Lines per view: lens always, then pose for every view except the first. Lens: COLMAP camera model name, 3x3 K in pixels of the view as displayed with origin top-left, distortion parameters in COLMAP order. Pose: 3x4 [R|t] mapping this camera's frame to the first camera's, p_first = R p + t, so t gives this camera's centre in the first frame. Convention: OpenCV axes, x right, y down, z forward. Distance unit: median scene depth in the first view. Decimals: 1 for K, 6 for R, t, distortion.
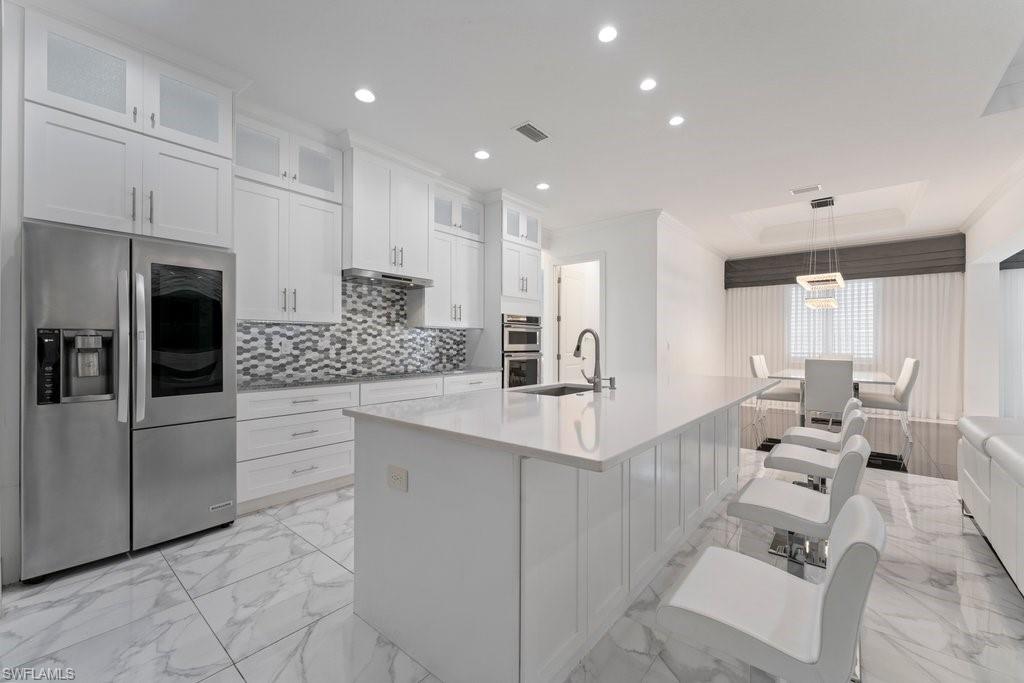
lens RADIAL K [[411.3, 0, 507.4], [0, 411.3, 342.3], [0, 0, 1]] dist [0.002202, -0.000411]
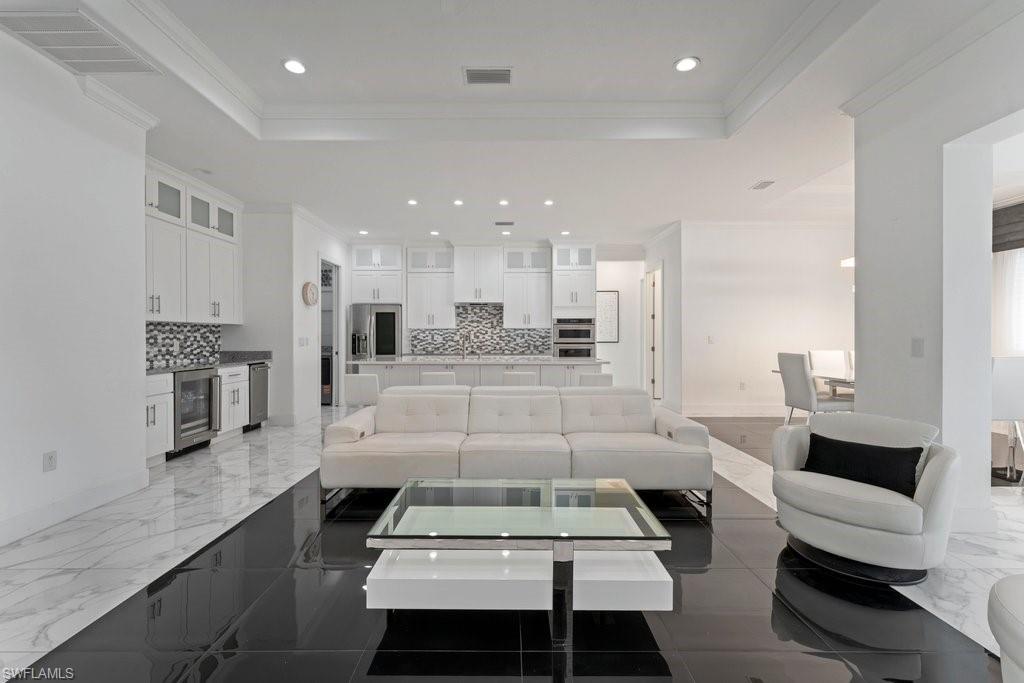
lens RADIAL K [[427.8, 0, 506.7], [0, 427.8, 337.6], [0, 0, 1]] dist [-0.003818, 0.000227]
pose [[0.644140, 0.002831, -0.764902, 1.274524], [0.003600, 0.999971, 0.006733, -0.011001], [0.764899, -0.007091, 0.644111, -0.190284]]
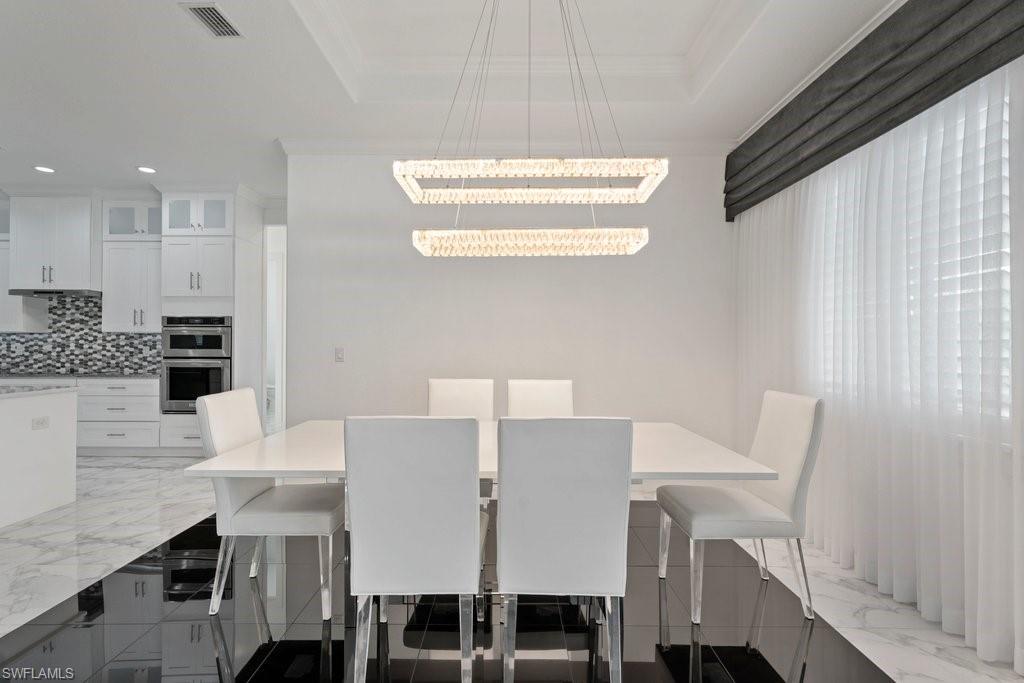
lens RADIAL K [[495.5, 0, 506.0], [0, 495.5, 339.6], [0, 0, 1]] dist [-0.002033, -0.000389]
pose [[0.648865, -0.004019, -0.760893, 1.546289], [-0.002062, 0.999973, -0.007040, -0.012971], [0.760901, 0.006137, 0.648839, 1.004006]]
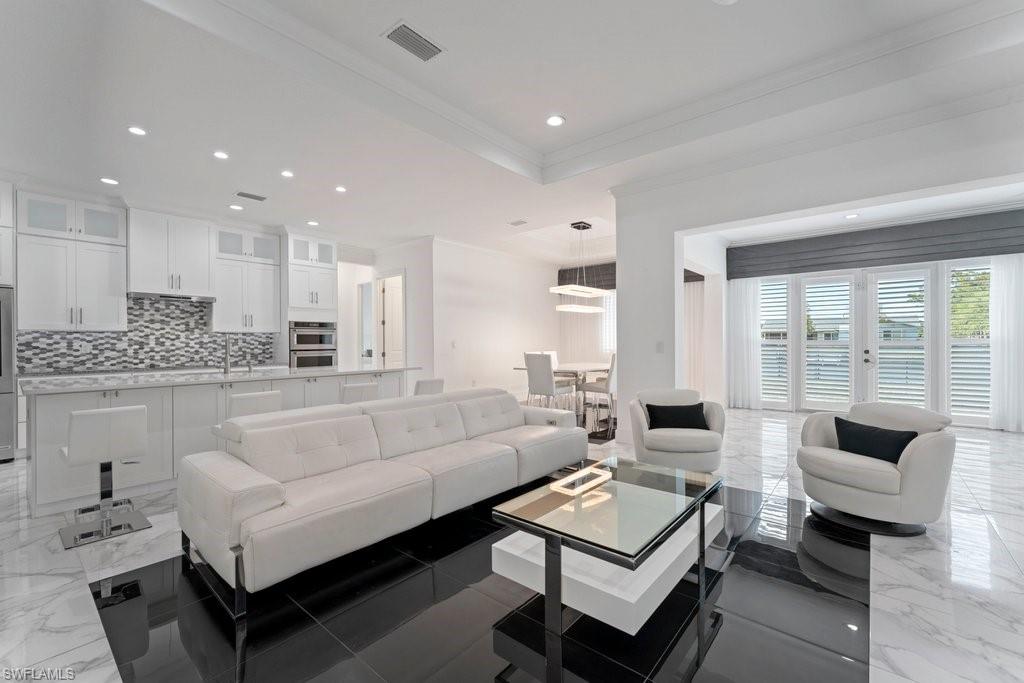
lens RADIAL K [[427.8, 0, 509.4], [0, 427.8, 342.8], [0, 0, 1]] dist [-0.003818, 0.000227]
pose [[0.999994, -0.003541, 0.000249, 0.788407], [0.003539, 0.999965, 0.007615, -0.011053], [-0.000276, -0.007614, 0.999971, -0.398674]]
